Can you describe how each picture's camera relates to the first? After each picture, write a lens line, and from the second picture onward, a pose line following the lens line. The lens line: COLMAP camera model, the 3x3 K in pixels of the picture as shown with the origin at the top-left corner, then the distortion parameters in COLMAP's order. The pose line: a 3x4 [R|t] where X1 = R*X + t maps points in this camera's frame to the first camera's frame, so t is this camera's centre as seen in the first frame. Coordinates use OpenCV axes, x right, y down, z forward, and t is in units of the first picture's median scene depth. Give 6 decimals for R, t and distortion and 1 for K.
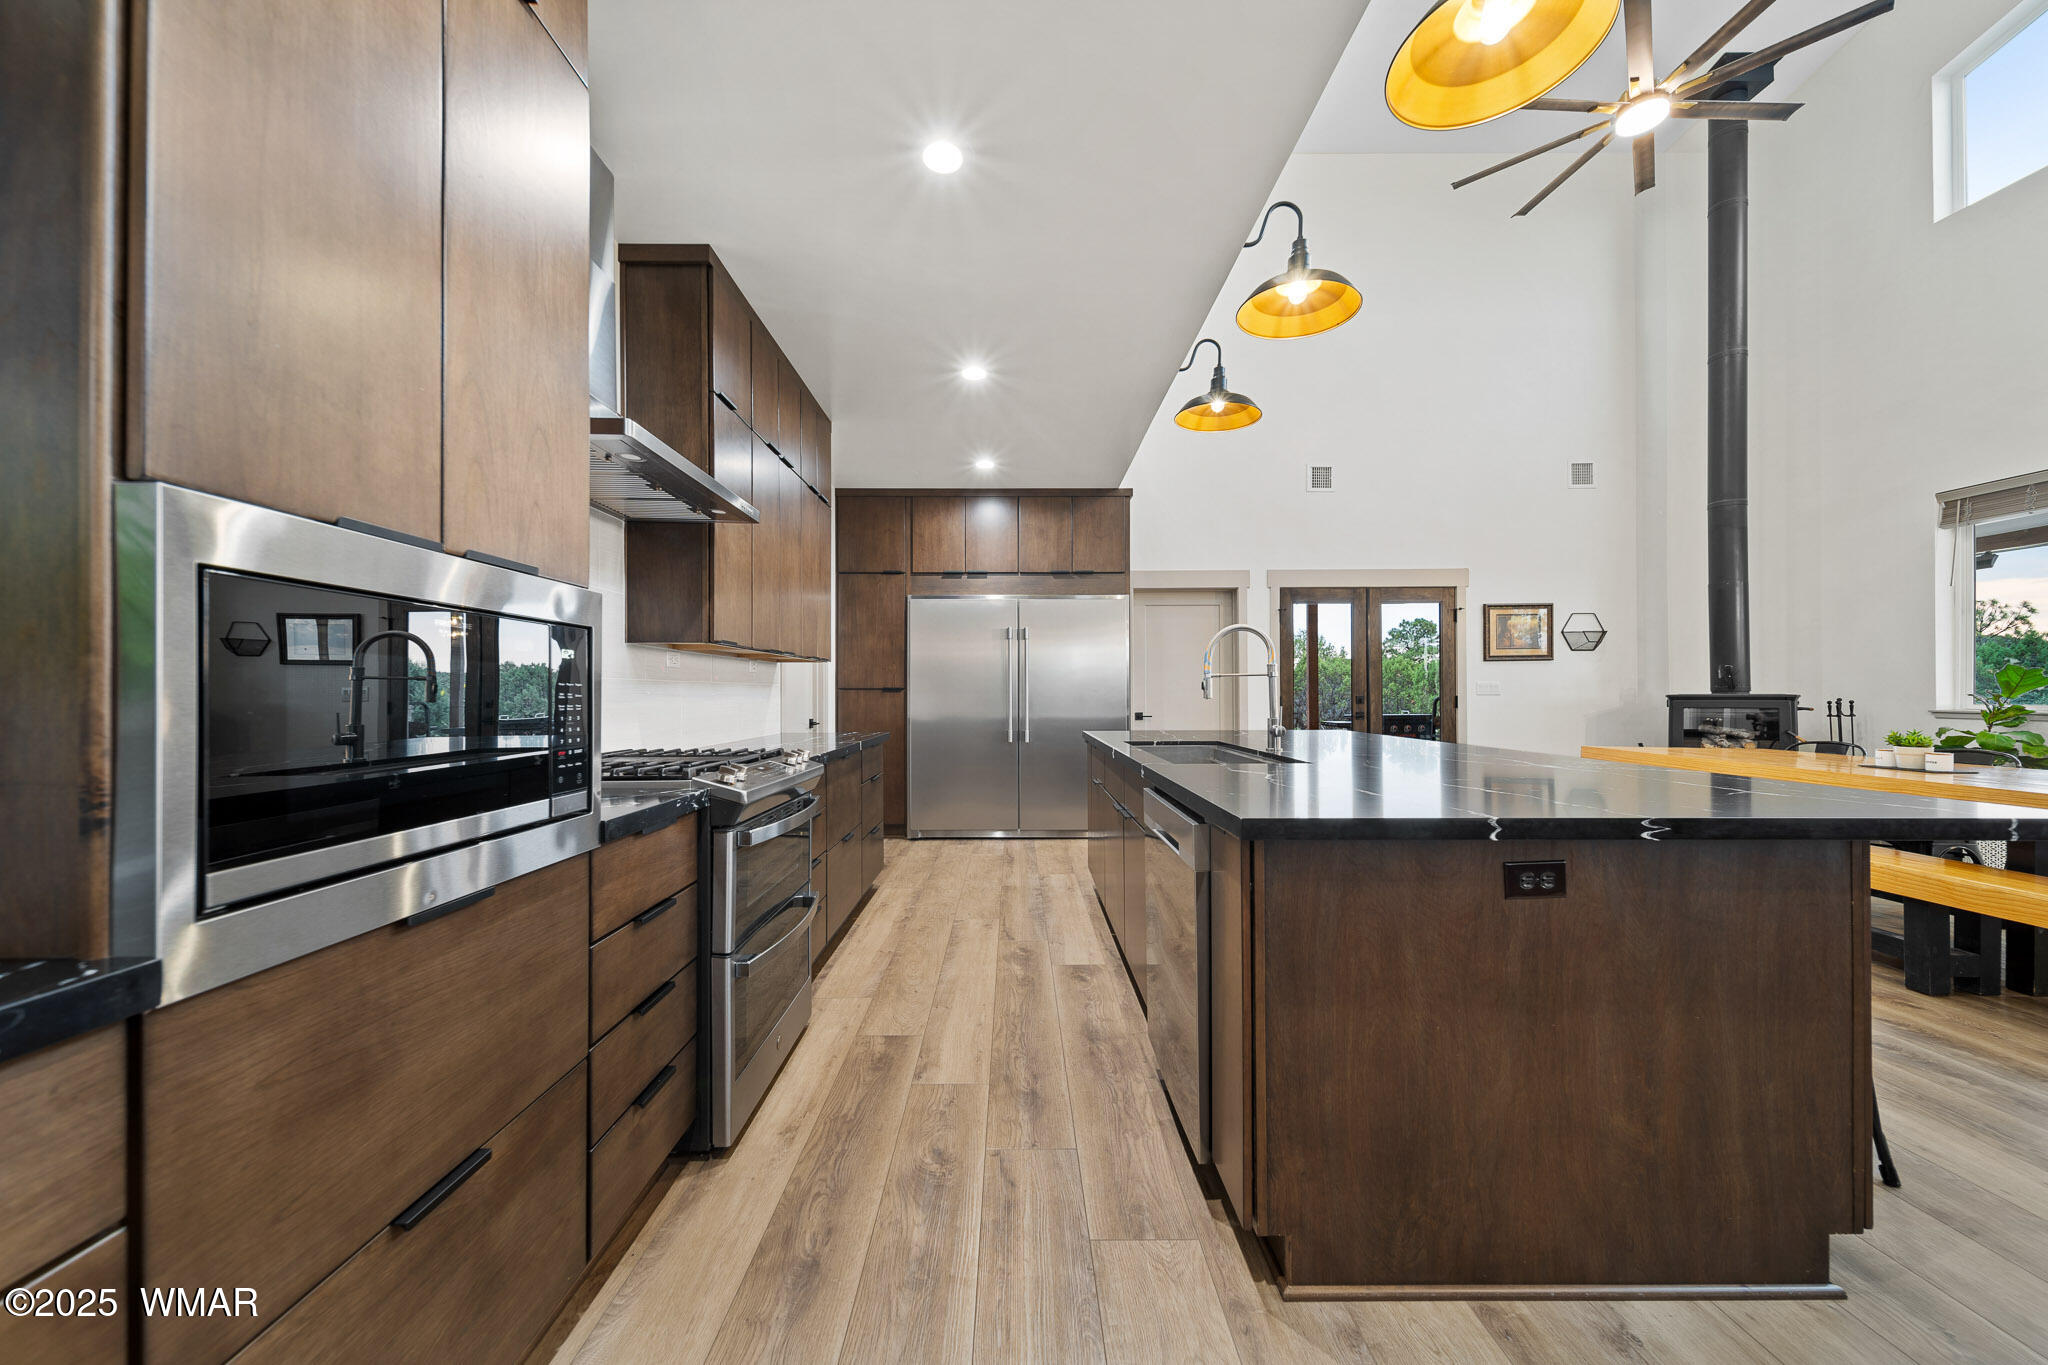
lens RADIAL K [[723.7, 0, 1013.3], [0, 723.7, 693.5], [0, 0, 1]] dist [0.006351, -0.002086]
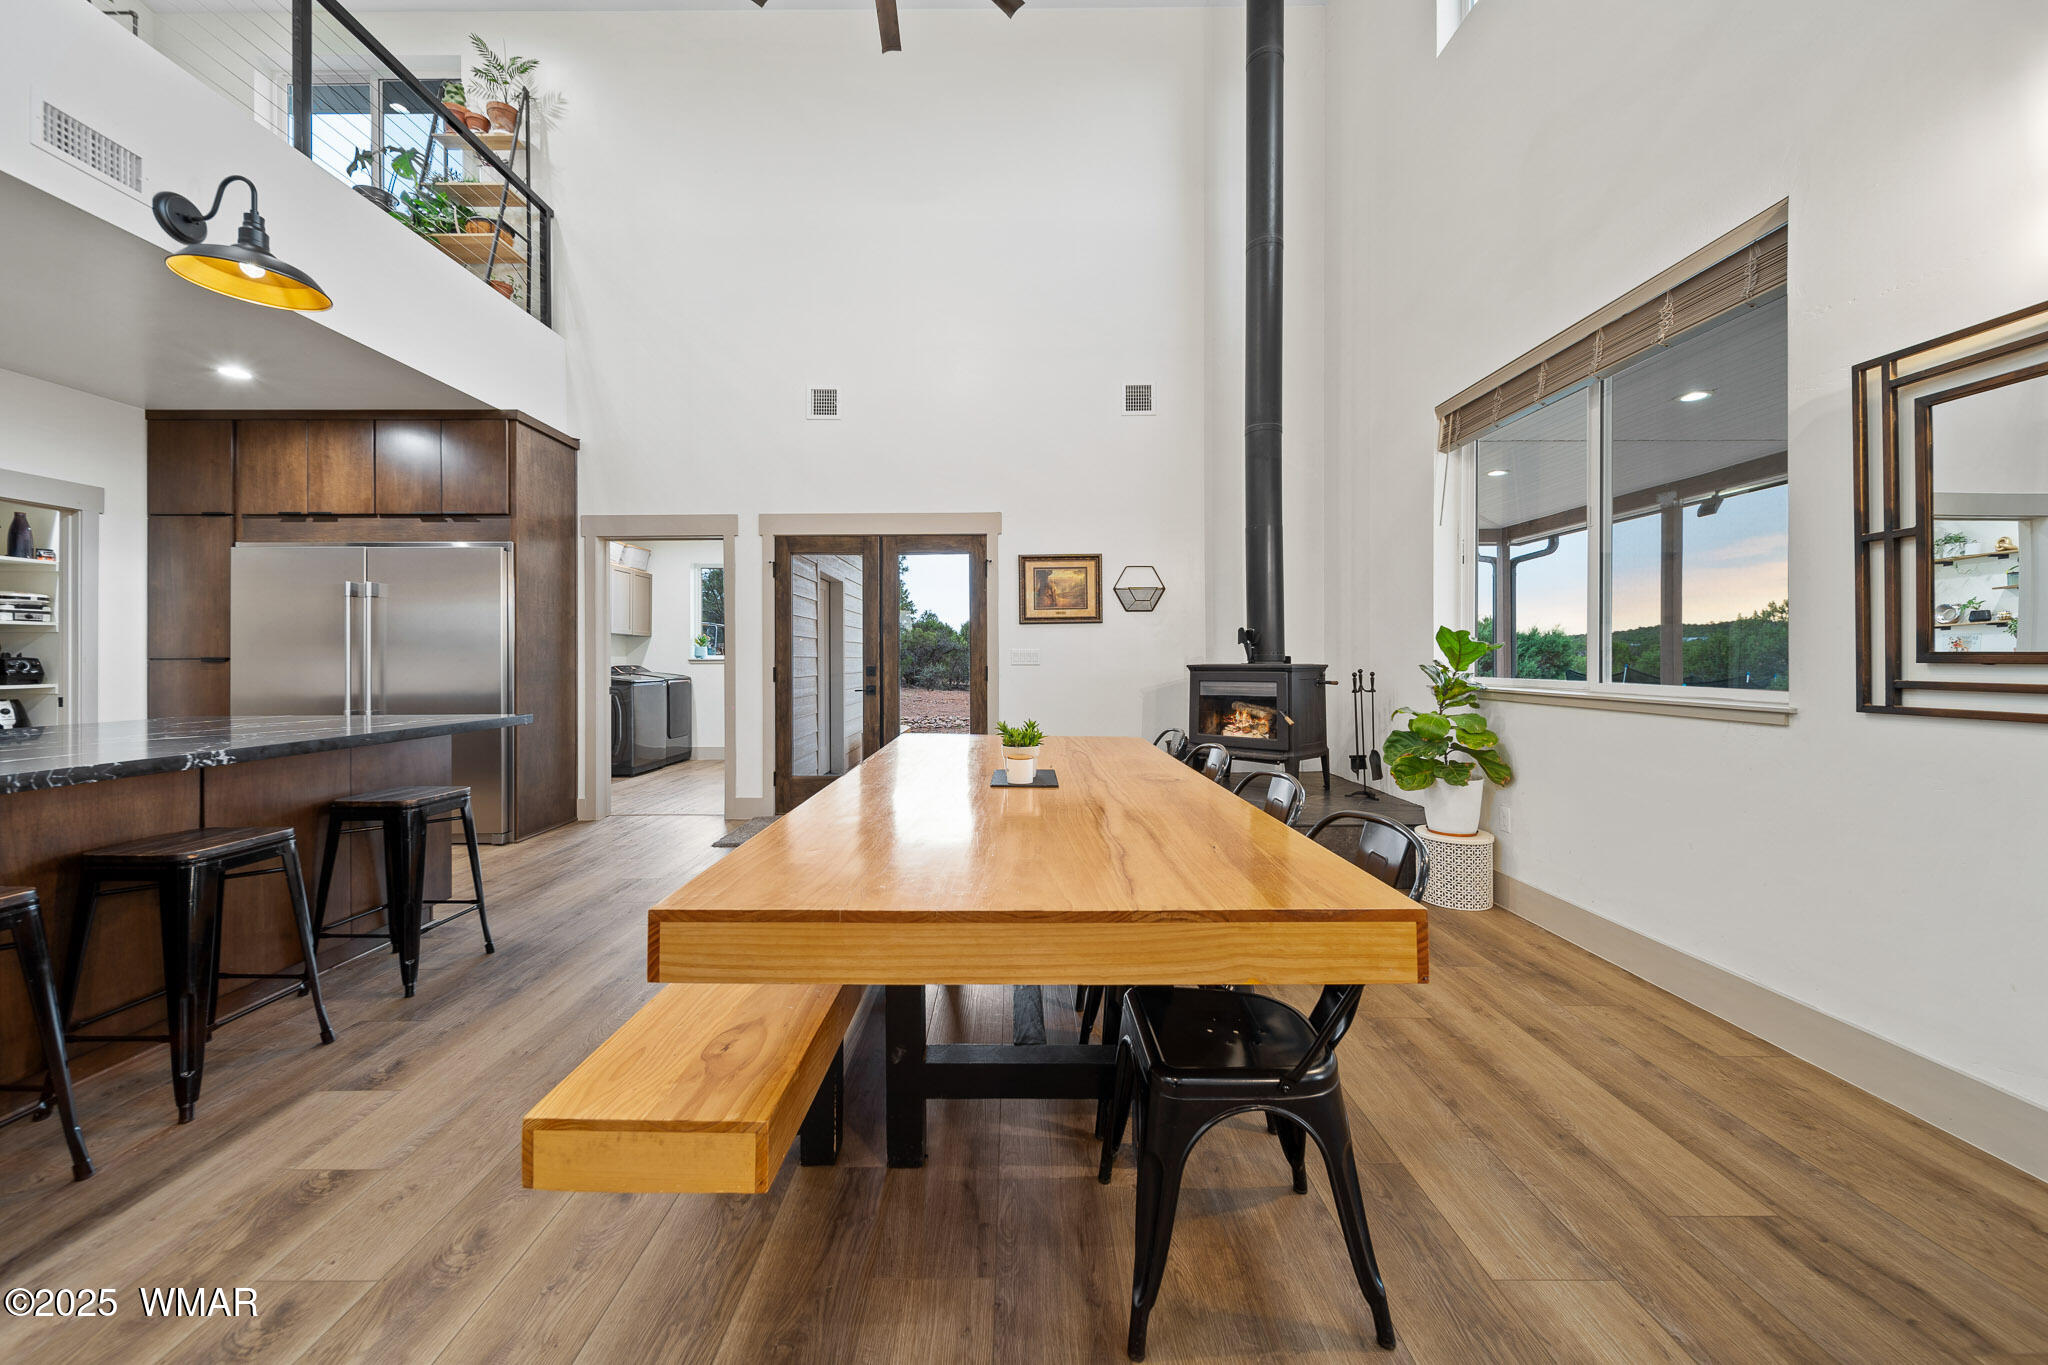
lens RADIAL K [[723.7, 0, 1021.9], [0, 723.7, 663.3], [0, 0, 1]] dist [0.006351, -0.002086]
pose [[0.999993, -0.002234, 0.003164, 0.718050], [0.002214, 0.999979, 0.006135, -0.005304], [-0.003177, -0.006128, 0.999976, 0.189146]]
